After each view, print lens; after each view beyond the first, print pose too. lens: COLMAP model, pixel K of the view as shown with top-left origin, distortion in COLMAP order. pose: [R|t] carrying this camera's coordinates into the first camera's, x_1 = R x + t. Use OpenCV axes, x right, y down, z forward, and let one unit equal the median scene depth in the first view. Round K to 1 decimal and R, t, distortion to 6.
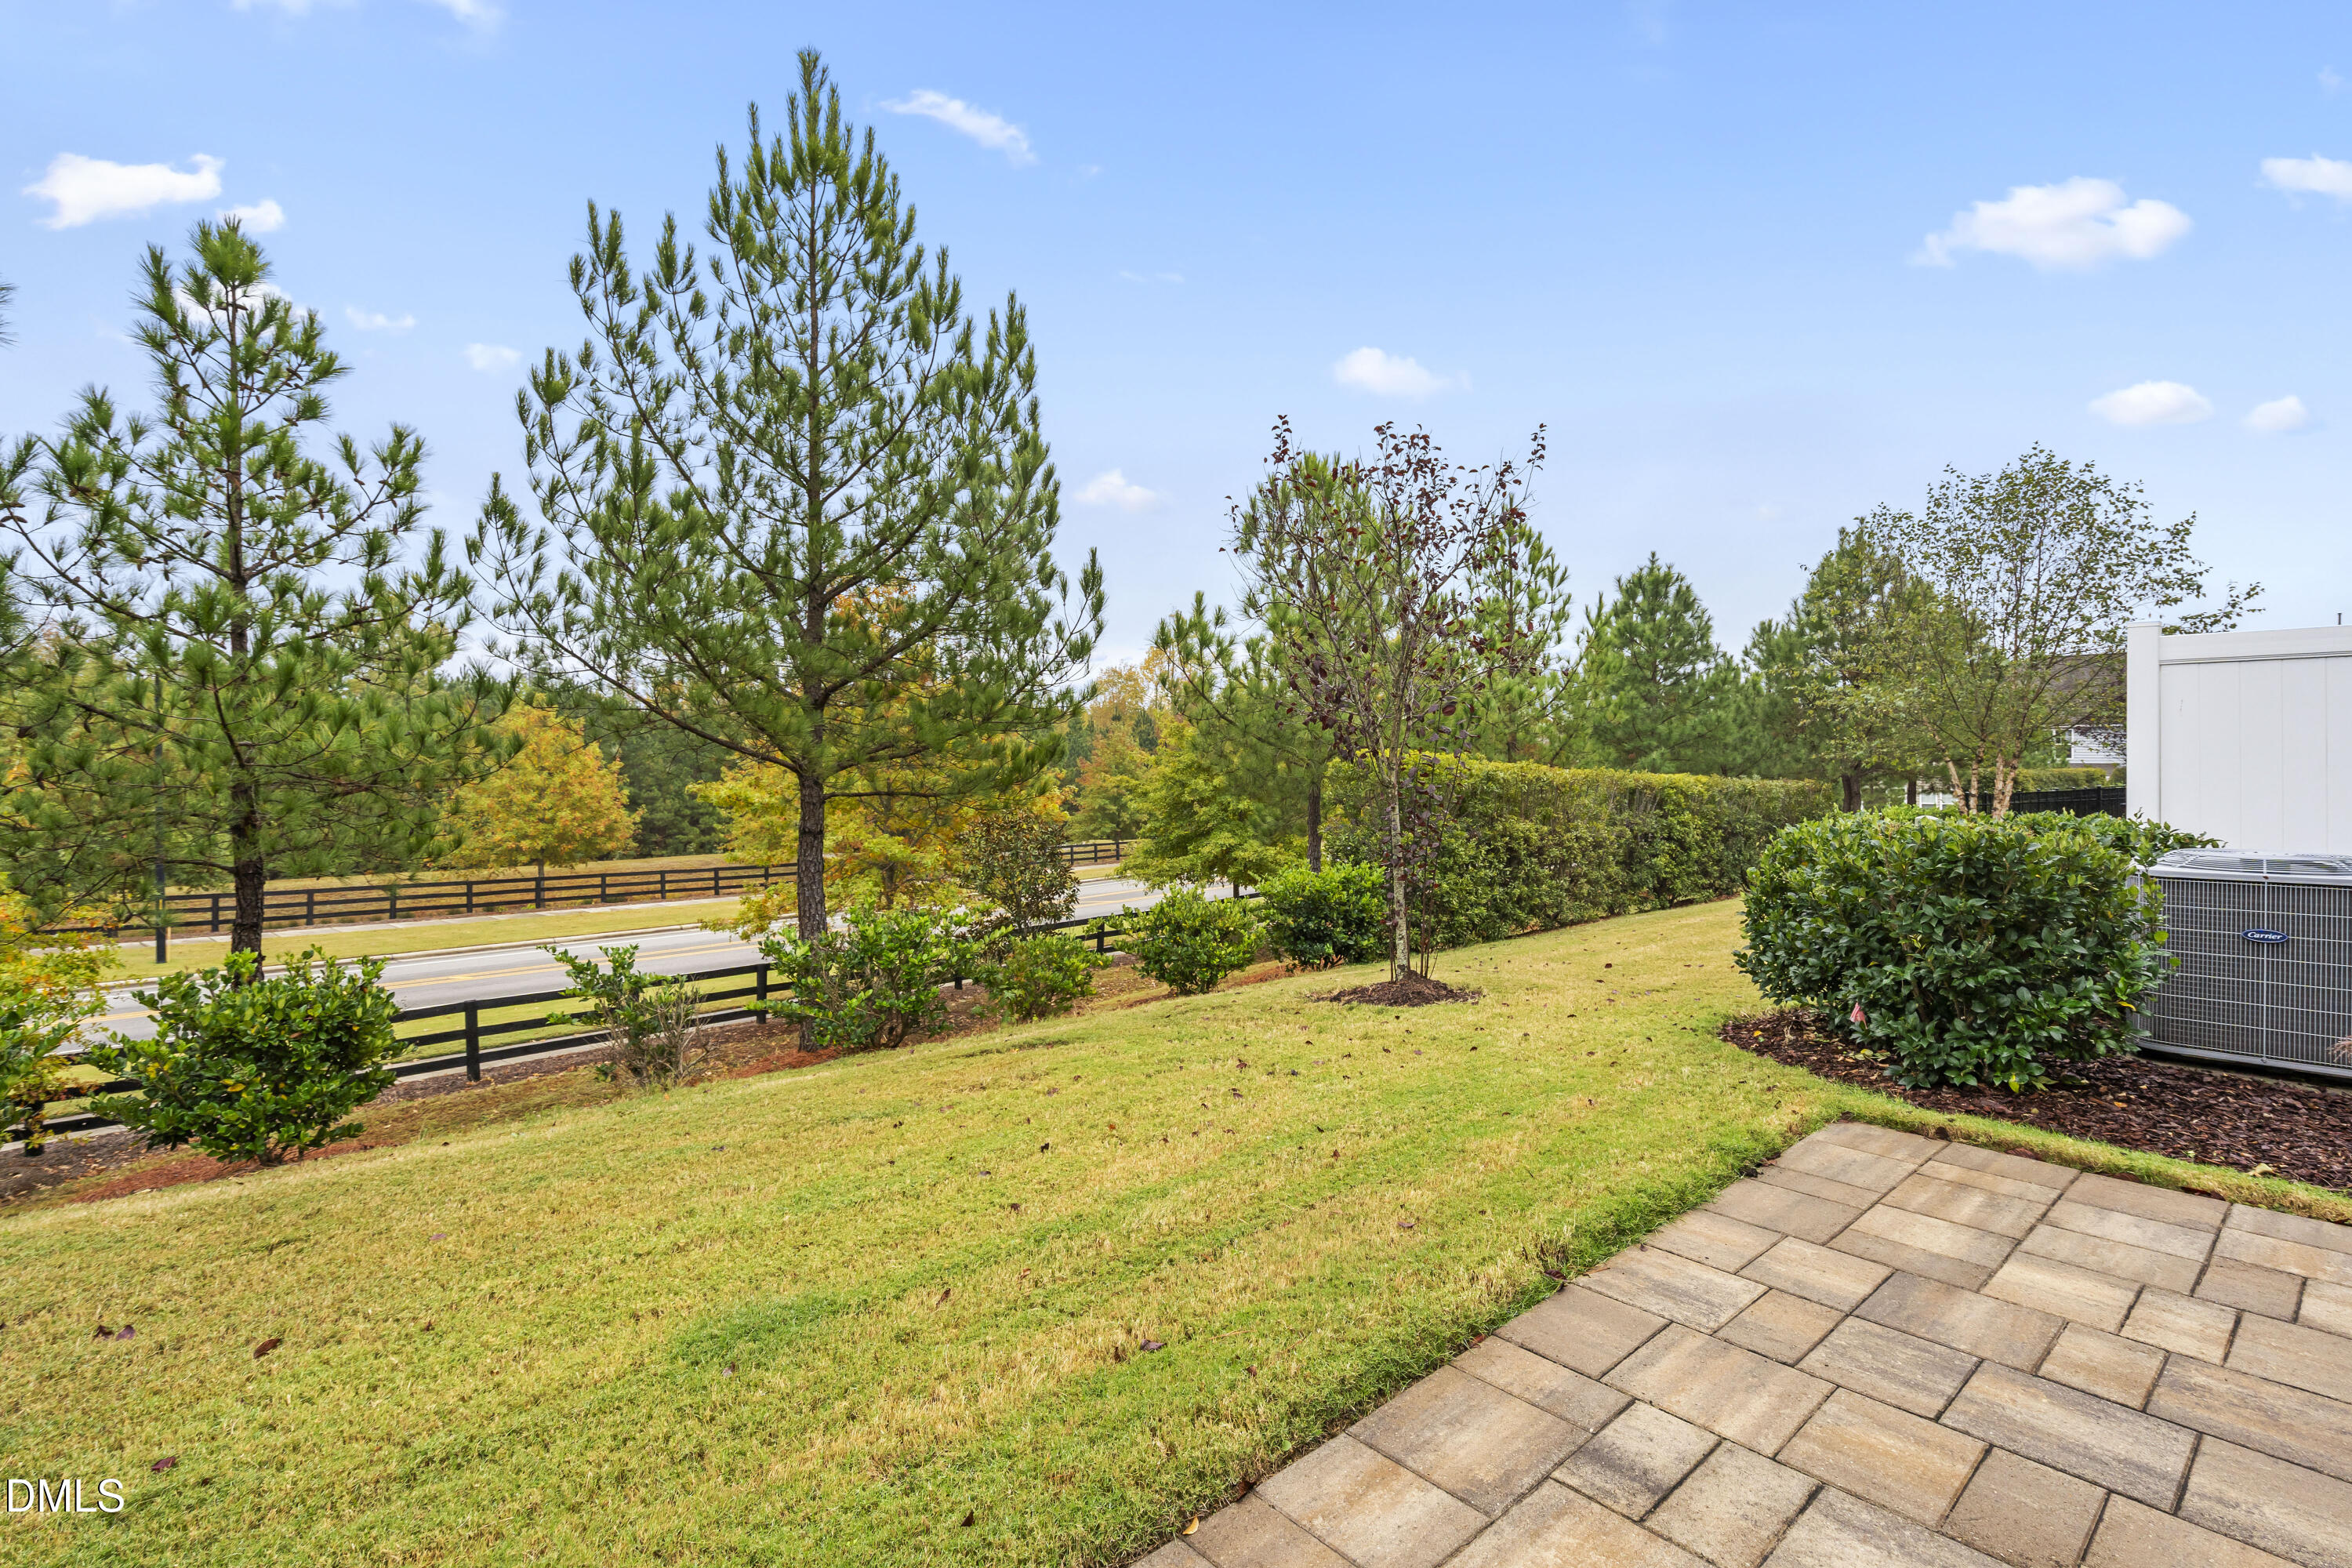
lens RADIAL K [[1075.8, 0, 1172.5], [0, 1075.8, 776.9], [0, 0, 1]] dist [-0.003460, 0.001250]
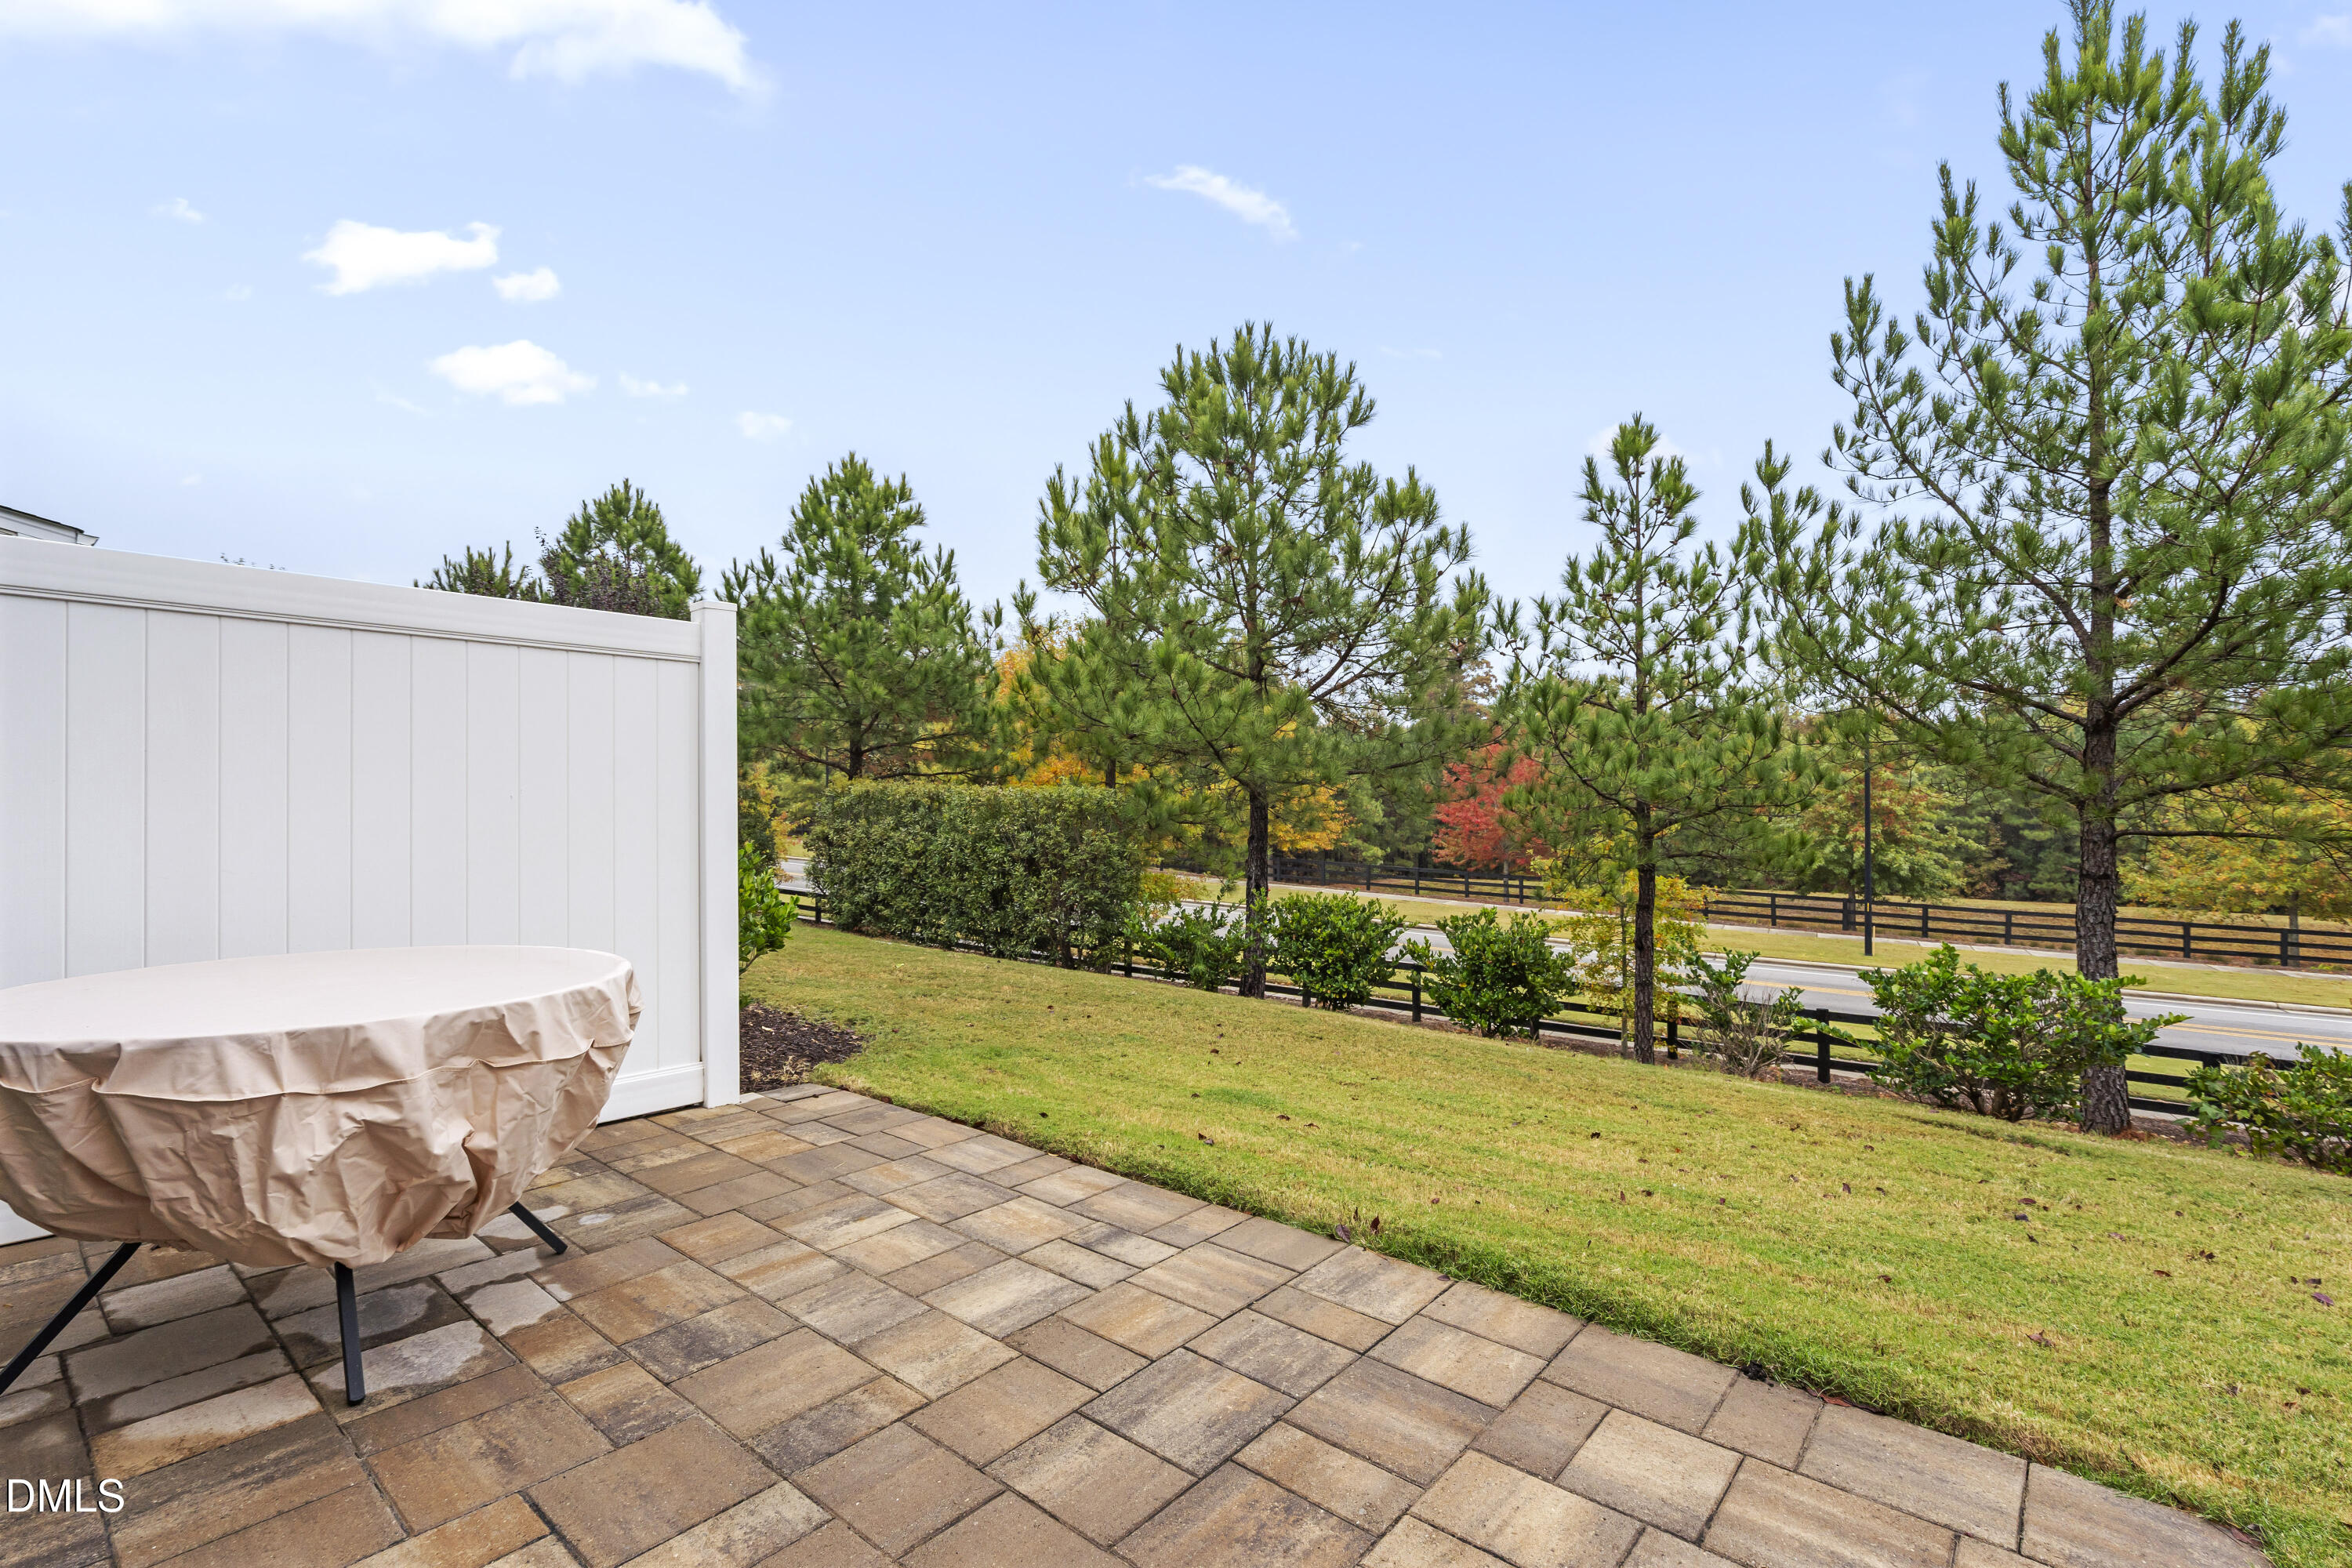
lens RADIAL K [[1058.4, 0, 1186.2], [0, 1058.4, 800.1], [0, 0, 1]] dist [-0.000176, 0.000432]
pose [[0.163458, 0.011205, -0.986487, 0.453431], [-0.014031, 0.999861, 0.009032, -0.007820], [0.986450, 0.012365, 0.163593, 0.191396]]
